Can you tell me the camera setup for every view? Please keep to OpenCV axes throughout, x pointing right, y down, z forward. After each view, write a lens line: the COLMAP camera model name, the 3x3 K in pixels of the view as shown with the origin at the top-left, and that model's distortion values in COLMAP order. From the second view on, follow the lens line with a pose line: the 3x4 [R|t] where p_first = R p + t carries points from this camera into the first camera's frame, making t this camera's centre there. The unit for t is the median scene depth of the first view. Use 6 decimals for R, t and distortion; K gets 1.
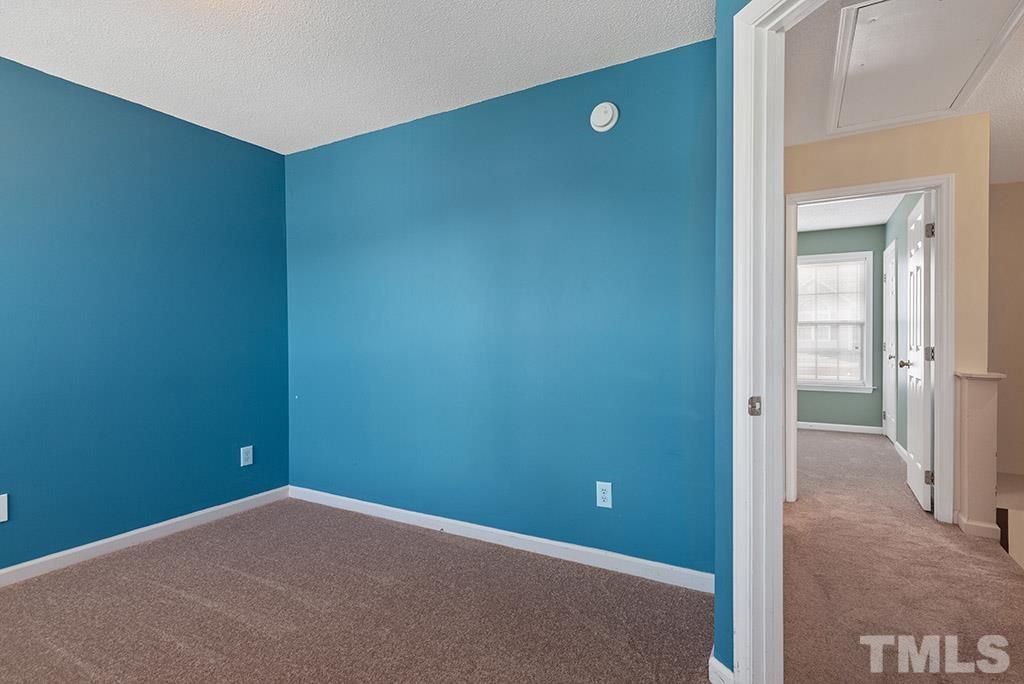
lens RADIAL K [[495.9, 0, 512.0], [0, 495.9, 342.0], [0, 0, 1]] dist [0.000849, -0.000336]
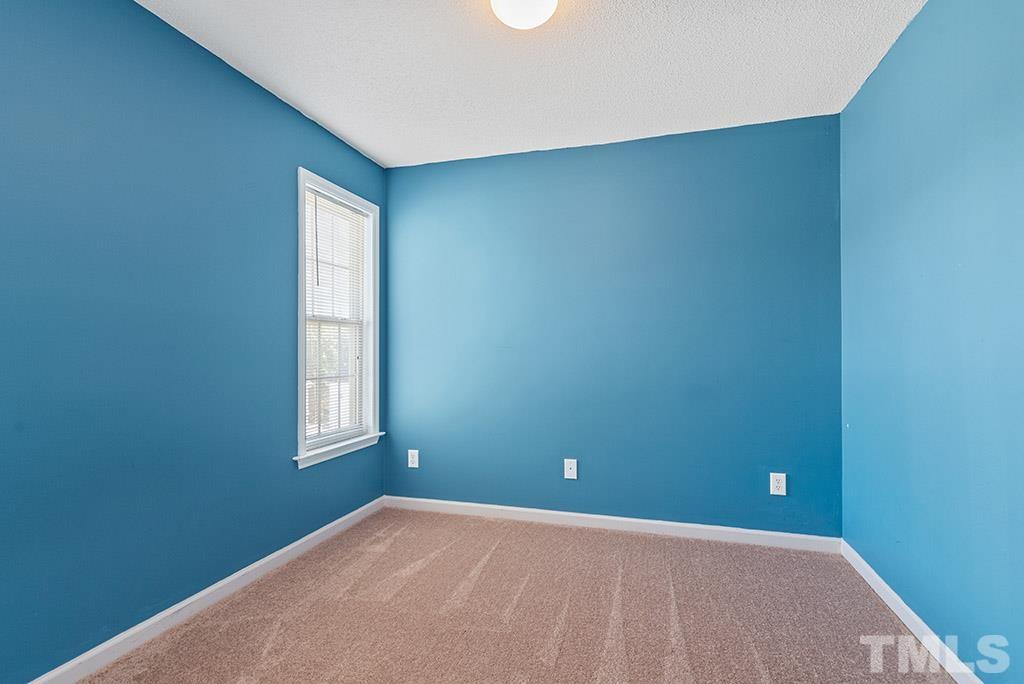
lens RADIAL K [[495.9, 0, 512.0], [0, 495.9, 342.0], [0, 0, 1]] dist [0.000849, -0.000336]
pose [[0.220655, -0.007983, -0.975319, 0.218882], [-0.007324, 0.999925, -0.009842, -0.005233], [0.975324, 0.009315, 0.220580, 0.380370]]
